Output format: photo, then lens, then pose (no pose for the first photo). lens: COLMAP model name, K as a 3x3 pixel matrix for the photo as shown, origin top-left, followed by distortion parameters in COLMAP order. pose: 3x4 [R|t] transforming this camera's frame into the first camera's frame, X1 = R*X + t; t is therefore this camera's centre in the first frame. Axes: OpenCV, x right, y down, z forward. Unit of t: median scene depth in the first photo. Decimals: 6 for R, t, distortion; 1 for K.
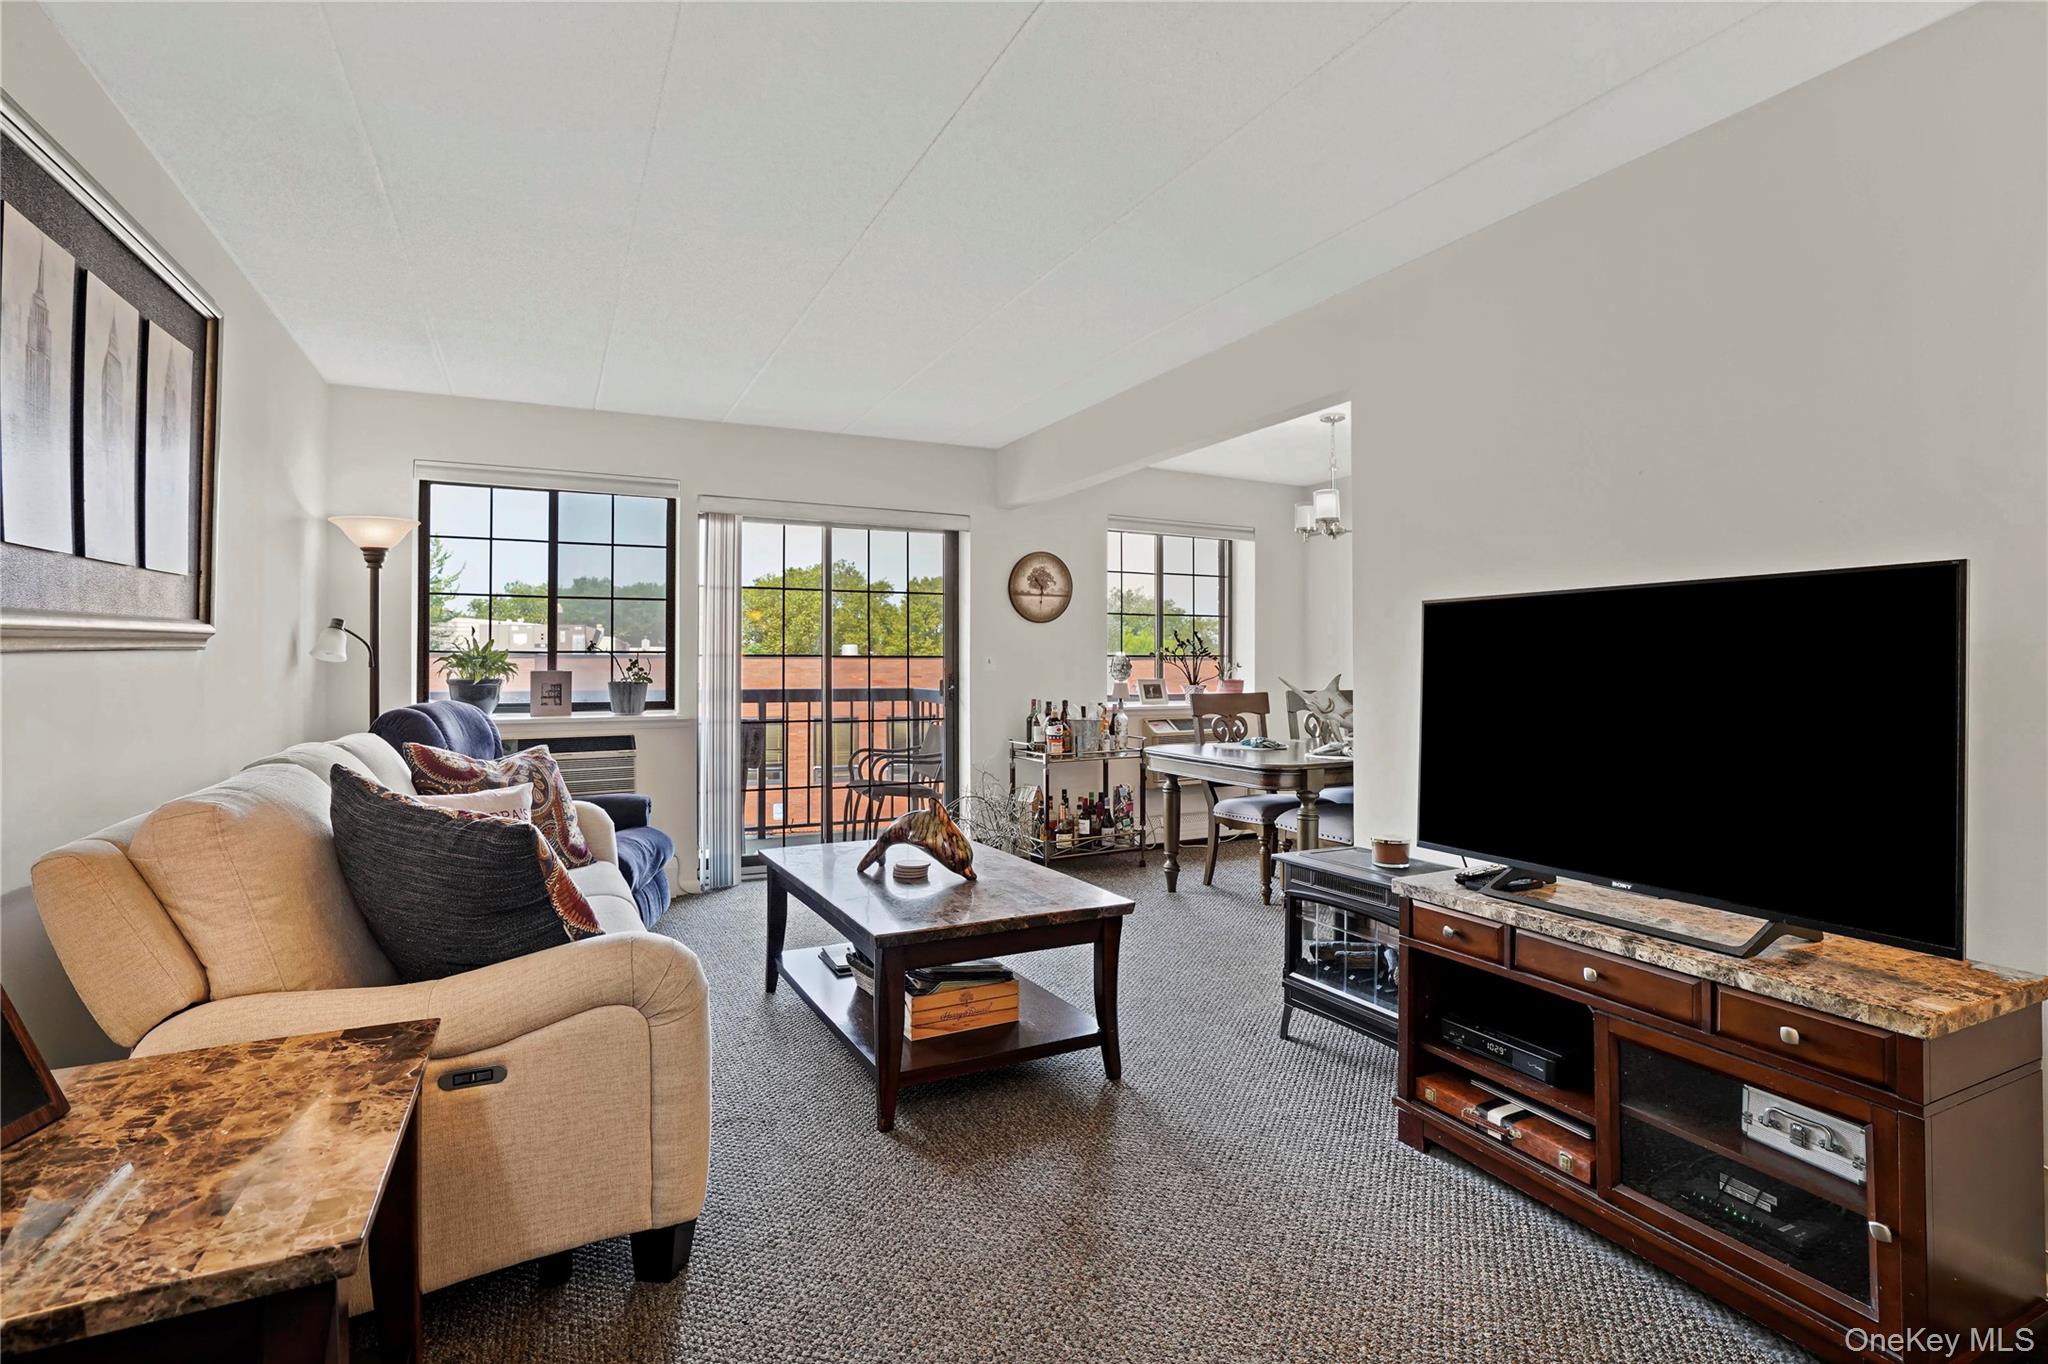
lens RADIAL K [[942.8, 0, 1023.0], [0, 942.8, 669.0], [0, 0, 1]] dist [-0.051035, 0.028064]
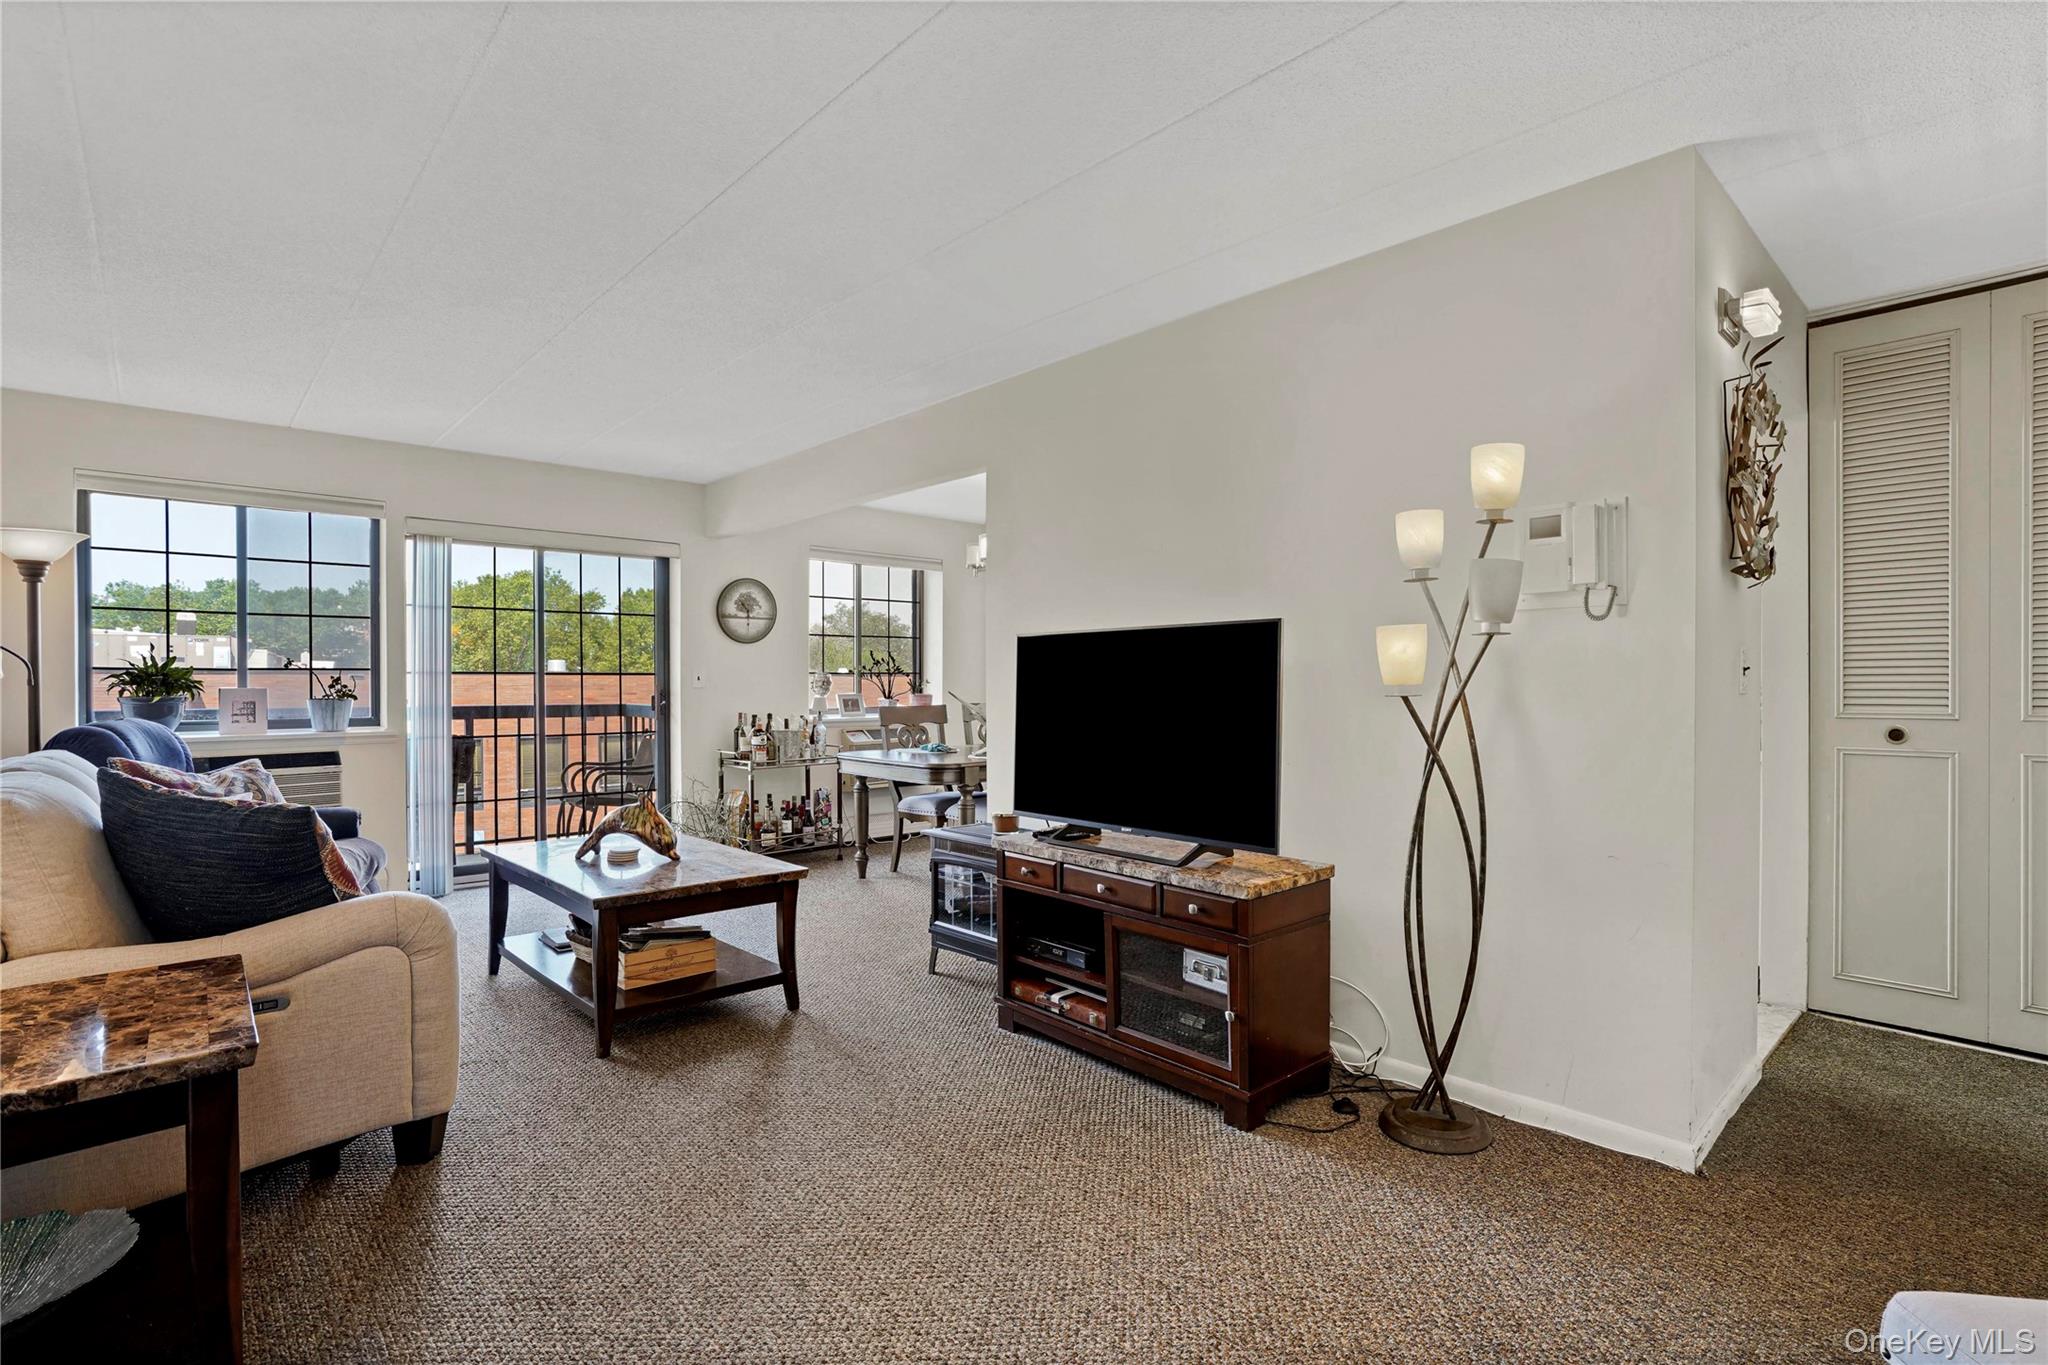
lens RADIAL K [[974.4, 0, 992.8], [0, 974.4, 692.7], [0, 0, 1]] dist [-0.066314, 0.041118]
pose [[0.970130, -0.004068, 0.242550, 0.037840], [0.002241, 0.999967, 0.007809, 0.000714], [-0.242574, -0.007033, 0.970108, -0.283047]]
